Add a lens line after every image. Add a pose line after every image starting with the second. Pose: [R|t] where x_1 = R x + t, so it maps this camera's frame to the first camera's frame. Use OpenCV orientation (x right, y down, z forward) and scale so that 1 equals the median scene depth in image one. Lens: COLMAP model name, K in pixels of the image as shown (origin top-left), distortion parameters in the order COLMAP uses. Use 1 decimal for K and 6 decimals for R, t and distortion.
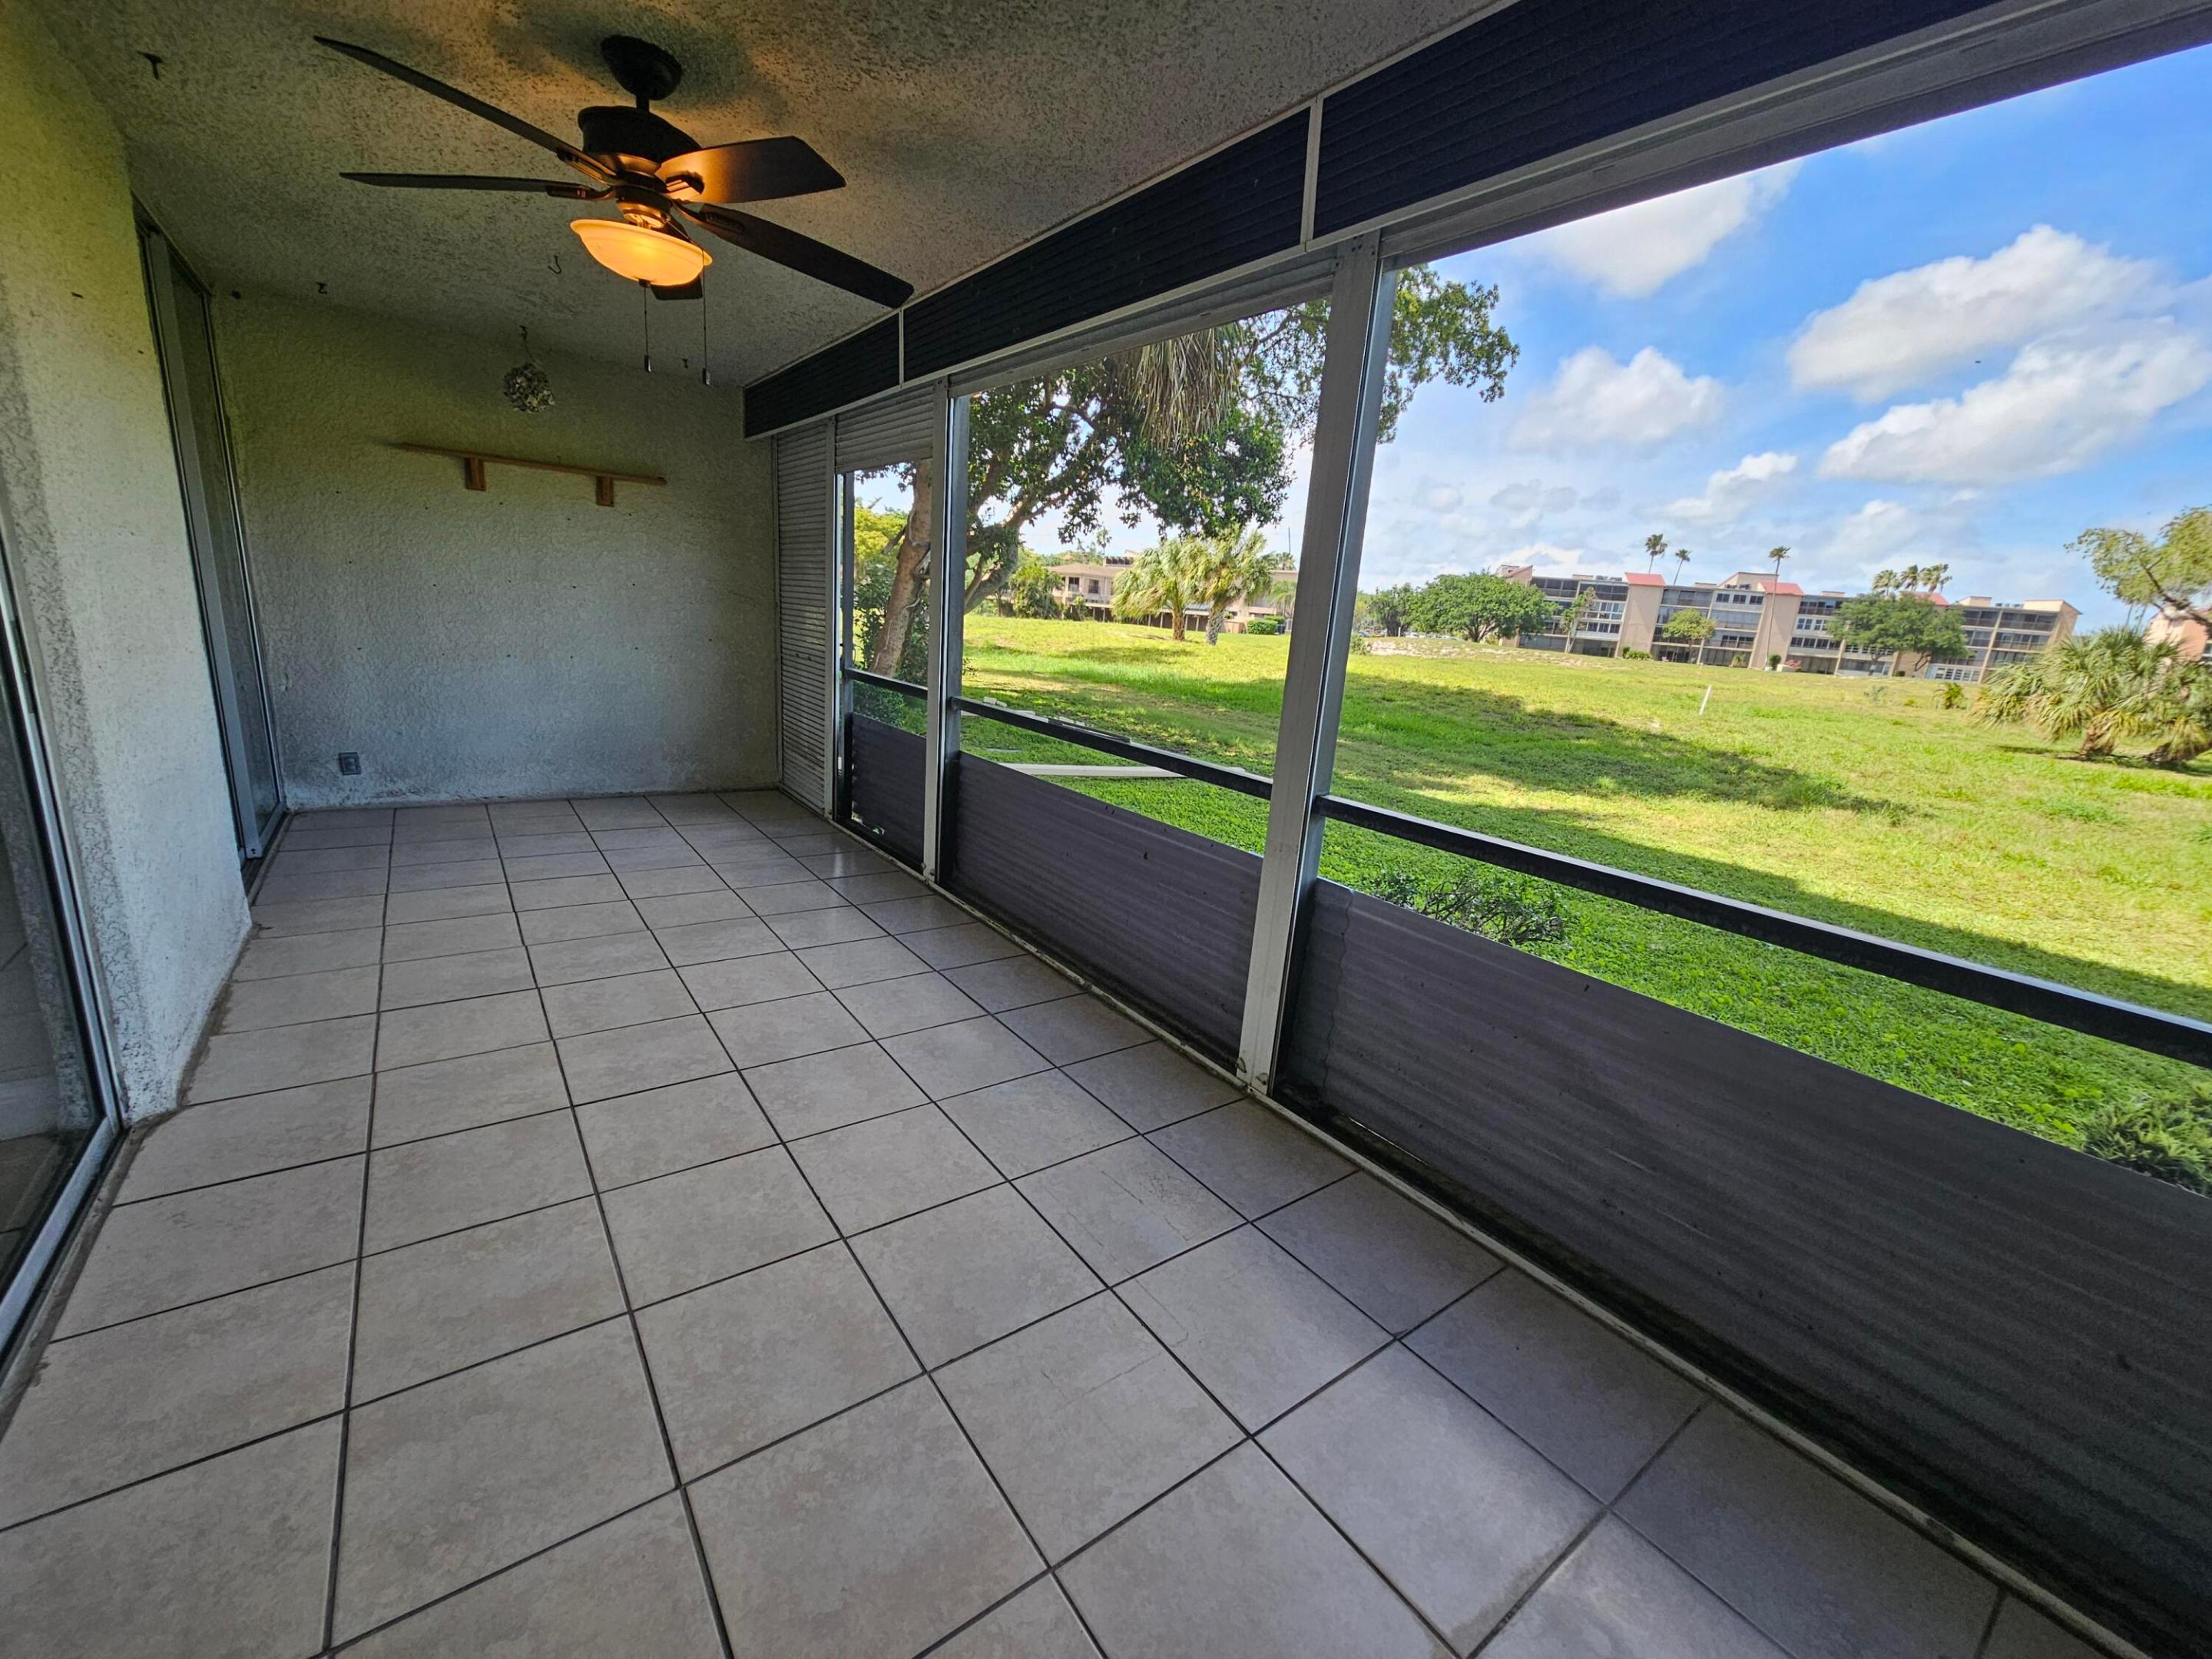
lens RADIAL K [[904.0, 0, 1100.6], [0, 904.0, 840.0], [0, 0, 1]] dist [-0.000820, 0.001752]
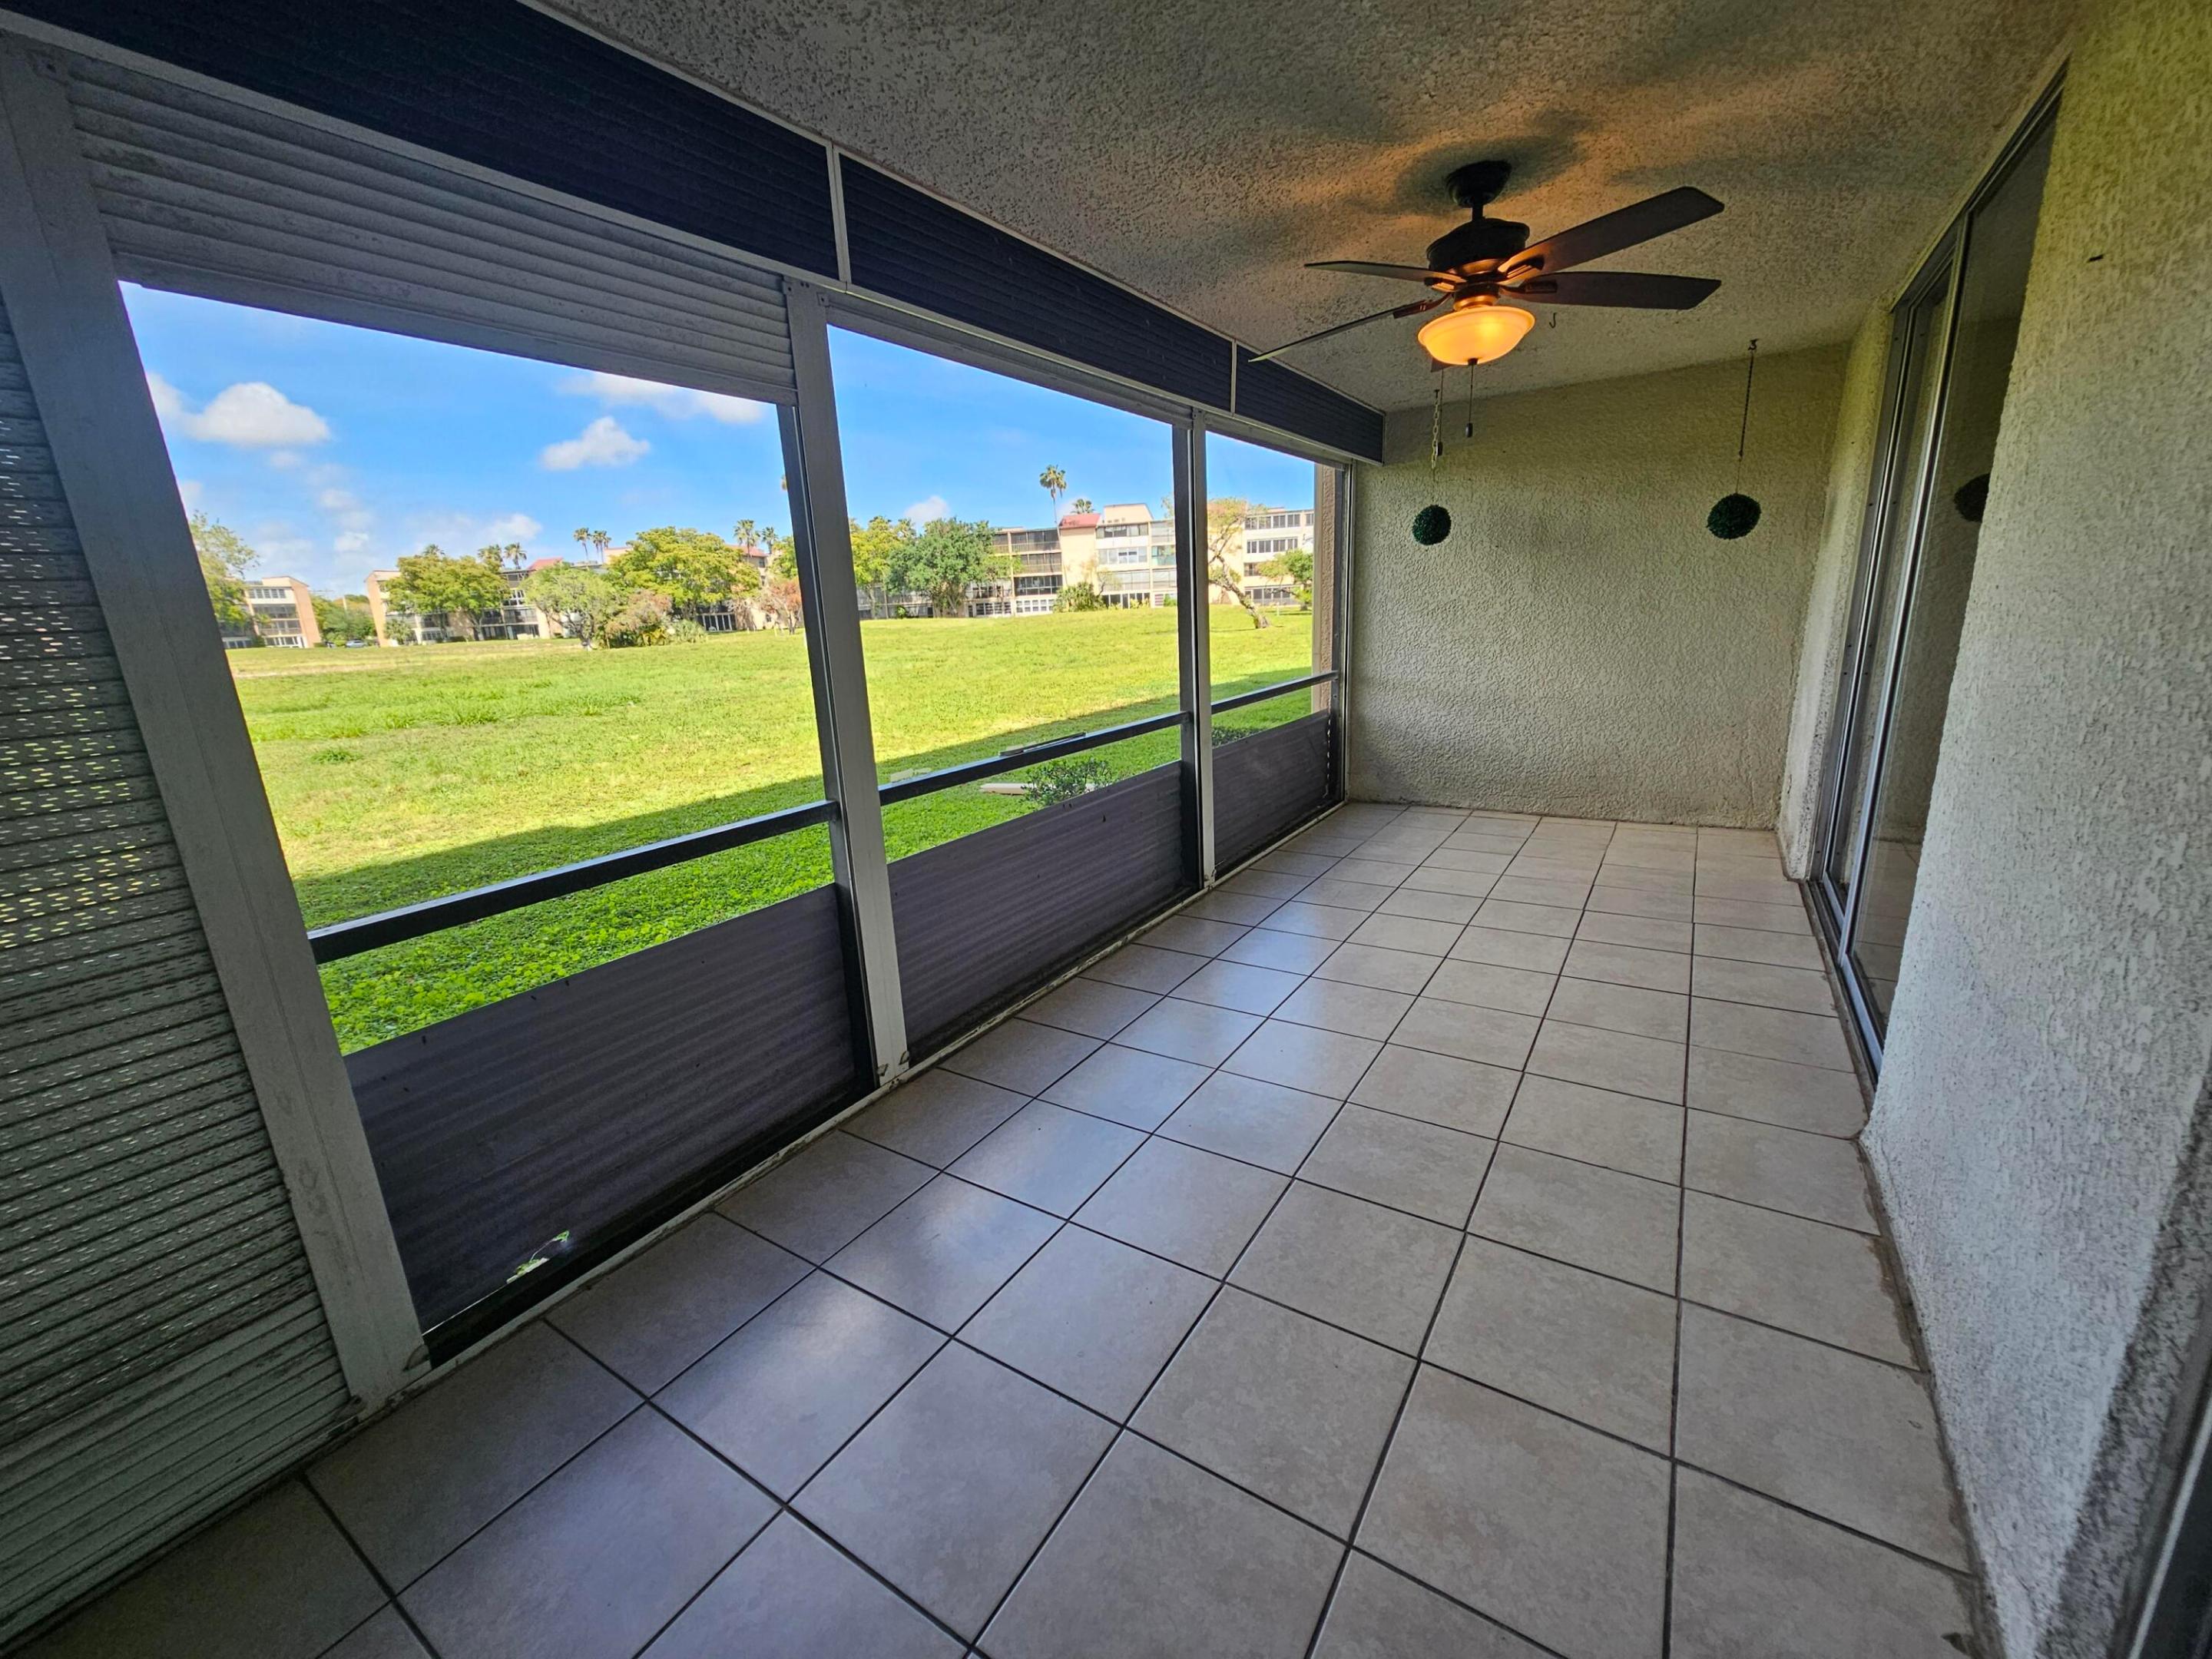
lens RADIAL K [[904.0, 0, 1106.8], [0, 904.0, 846.4], [0, 0, 1]] dist [-0.000820, 0.001752]
pose [[-0.367100, -0.297225, 0.881416, -0.155800], [0.250378, 0.881028, 0.401374, -0.065838], [-0.895851, 0.368032, -0.249007, 0.196062]]
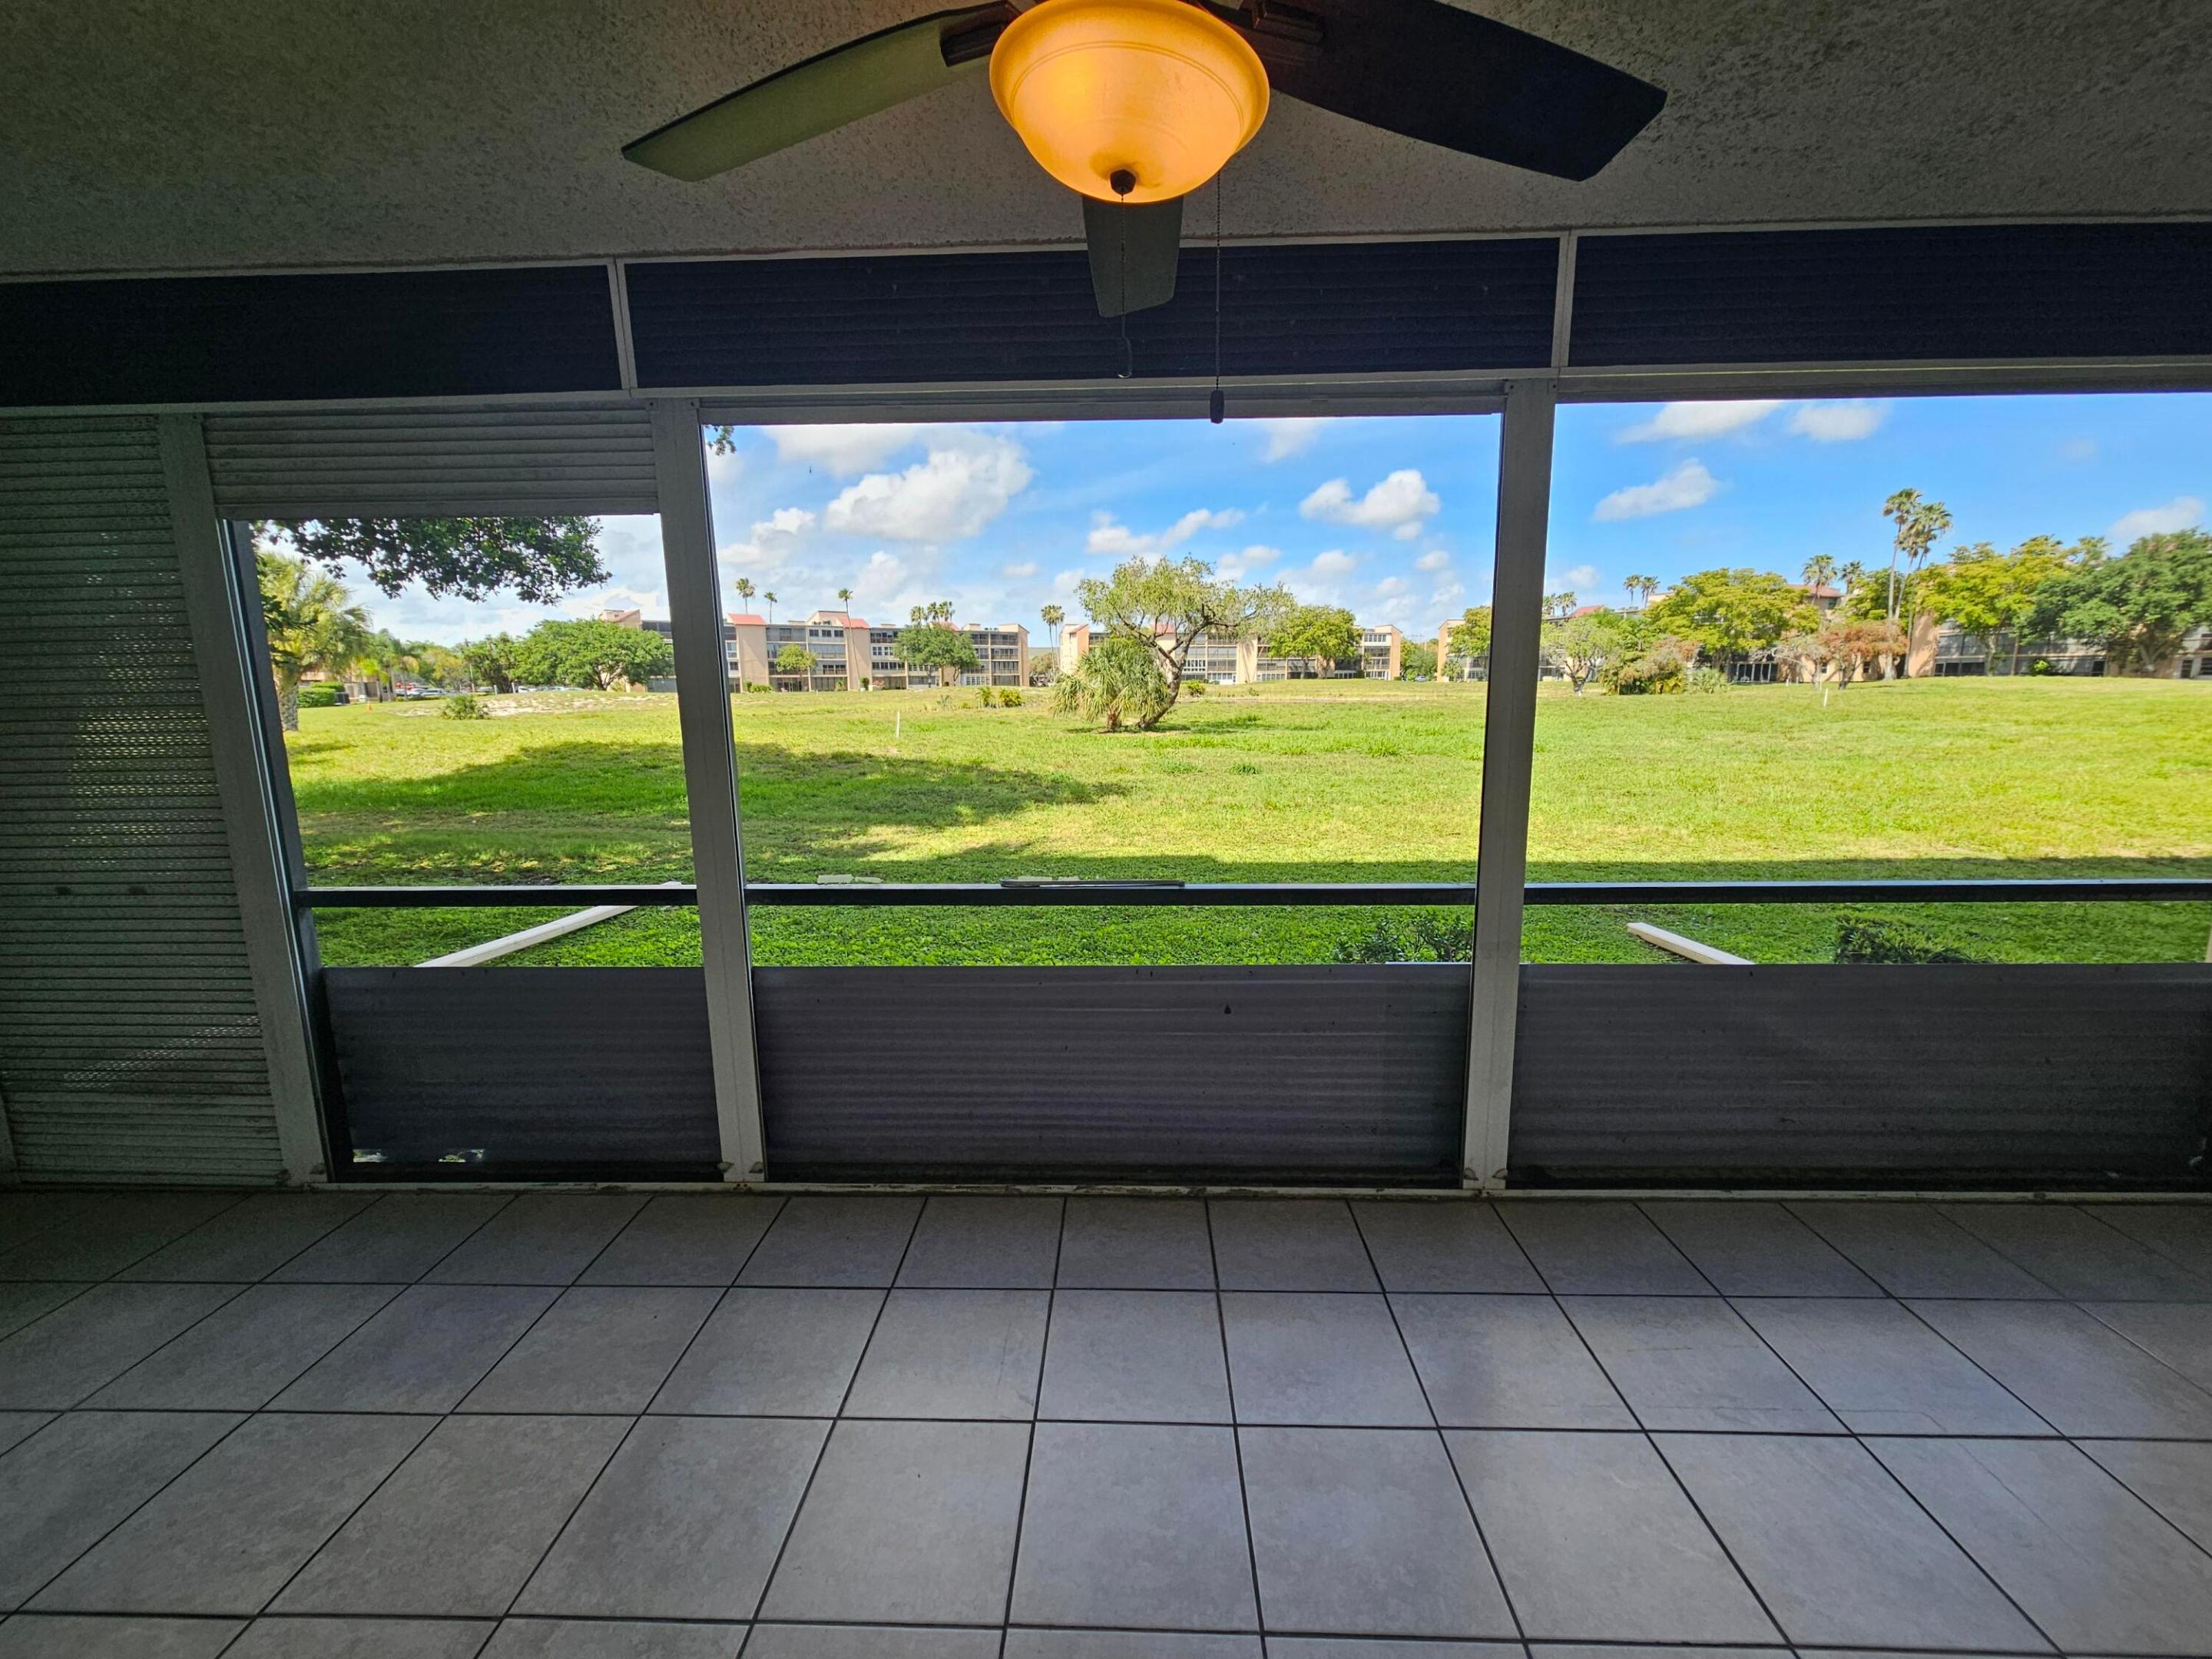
lens RADIAL K [[904.0, 0, 1111.9], [0, 904.0, 841.1], [0, 0, 1]] dist [-0.000820, 0.001752]
pose [[0.609871, -0.220582, 0.761184, -0.092914], [0.252358, 0.964540, 0.077319, -0.033836], [-0.751248, 0.144936, 0.643910, 0.076640]]
